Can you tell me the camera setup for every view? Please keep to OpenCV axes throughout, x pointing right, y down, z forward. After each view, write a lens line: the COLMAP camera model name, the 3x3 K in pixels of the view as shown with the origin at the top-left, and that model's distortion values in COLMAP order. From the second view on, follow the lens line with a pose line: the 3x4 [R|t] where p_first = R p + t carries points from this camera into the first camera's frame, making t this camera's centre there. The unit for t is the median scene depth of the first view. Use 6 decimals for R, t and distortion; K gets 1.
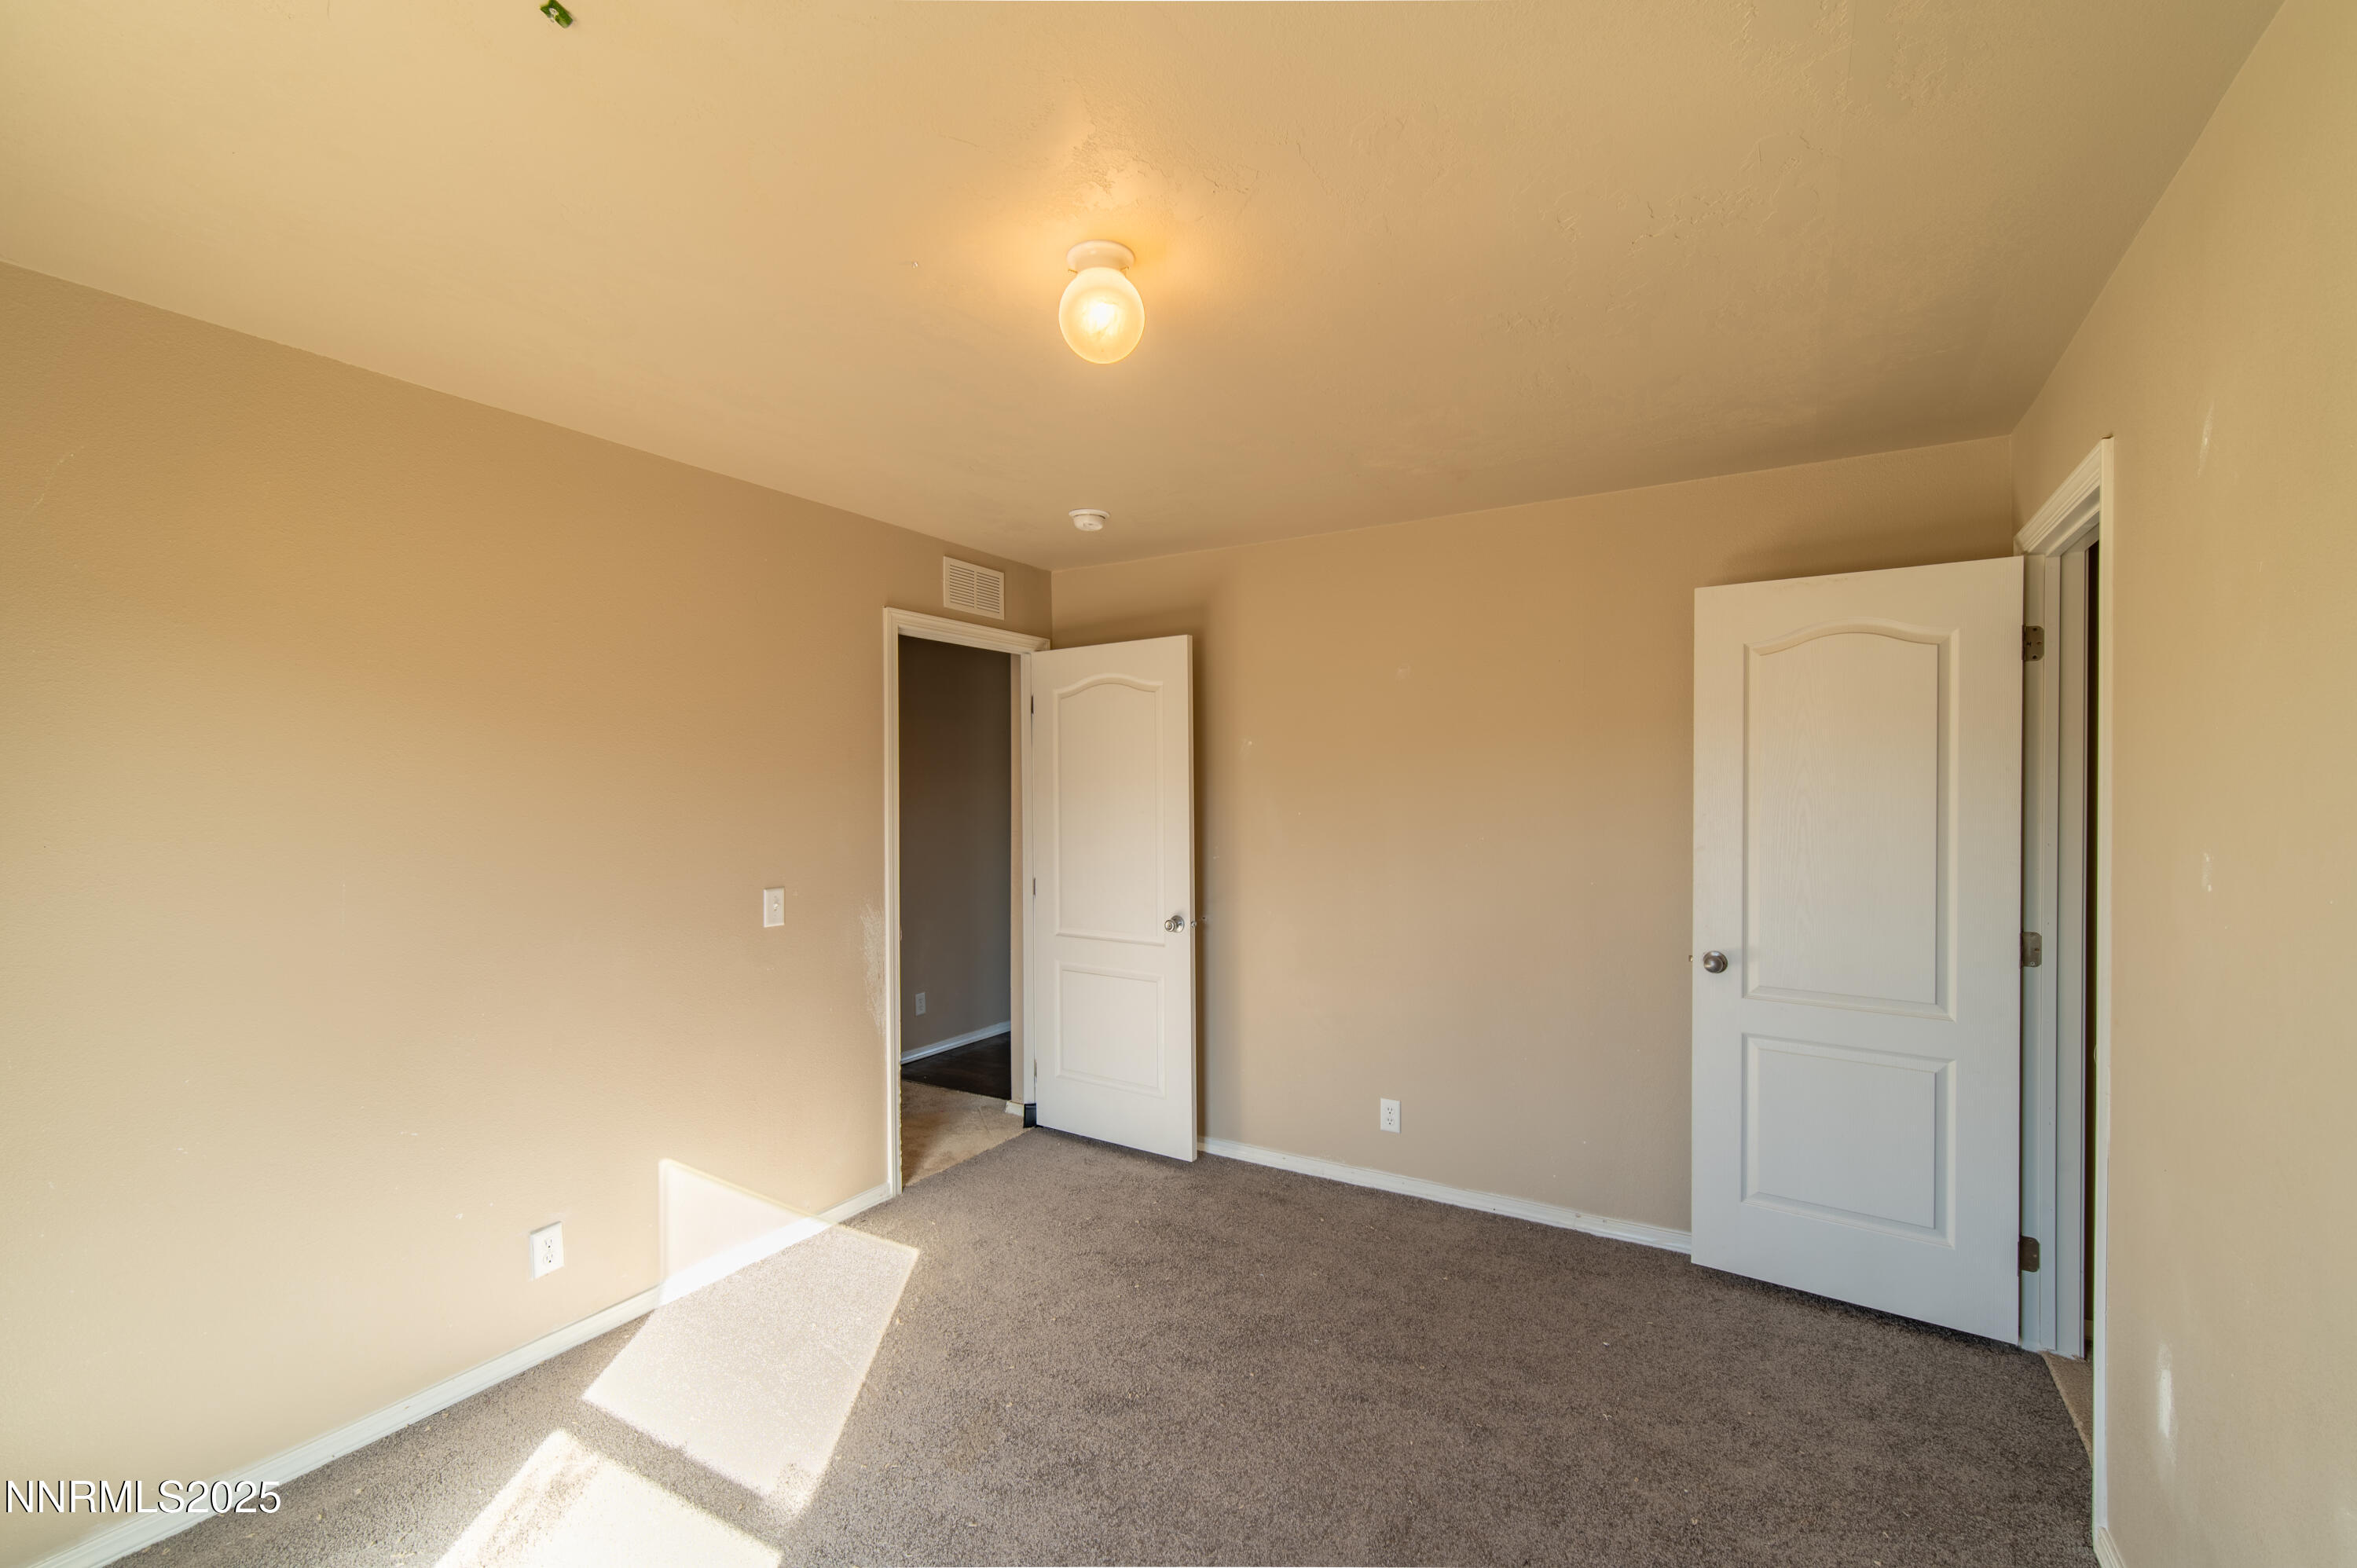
lens RADIAL K [[1007.7, 0, 1175.9], [0, 1007.7, 789.1], [0, 0, 1]] dist [0.001237, -0.000239]
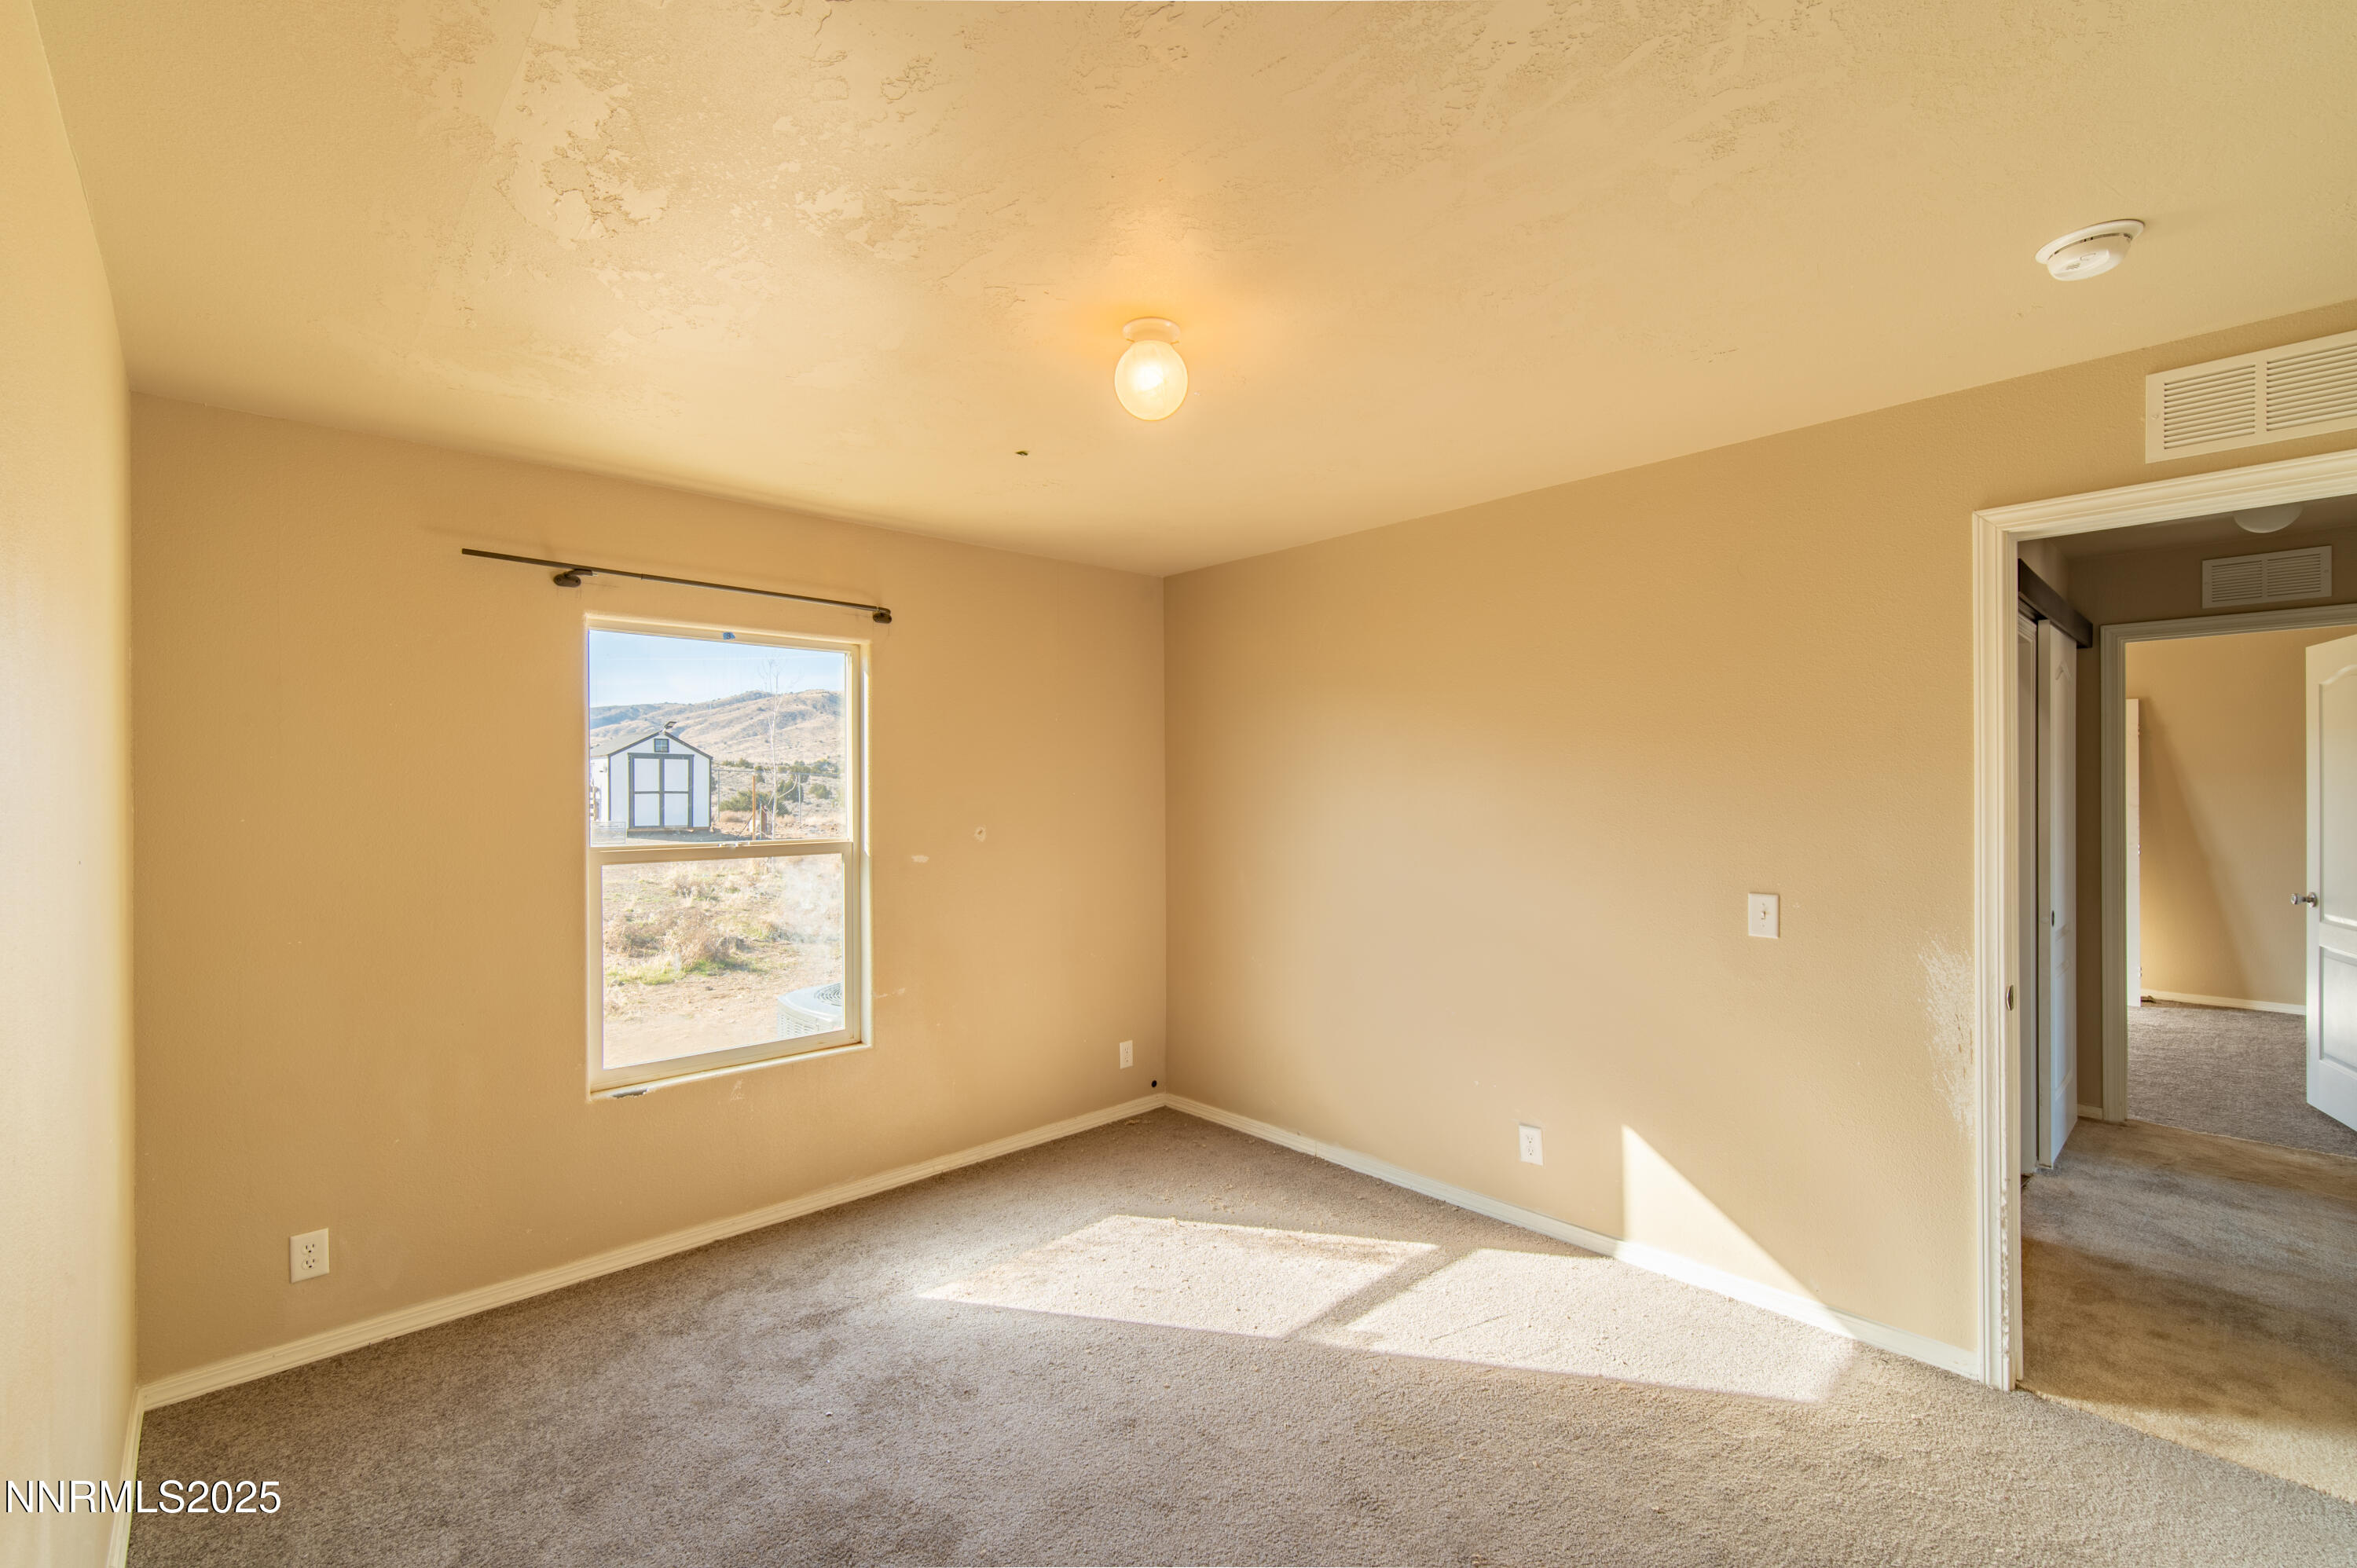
lens RADIAL K [[1007.7, 0, 1175.9], [0, 1007.7, 789.1], [0, 0, 1]] dist [0.001237, -0.000239]
pose [[-0.283593, 0.010420, -0.958888, 0.583613], [0.009356, 0.999923, 0.008099, -0.004545], [0.958899, -0.006675, -0.283668, 0.759085]]
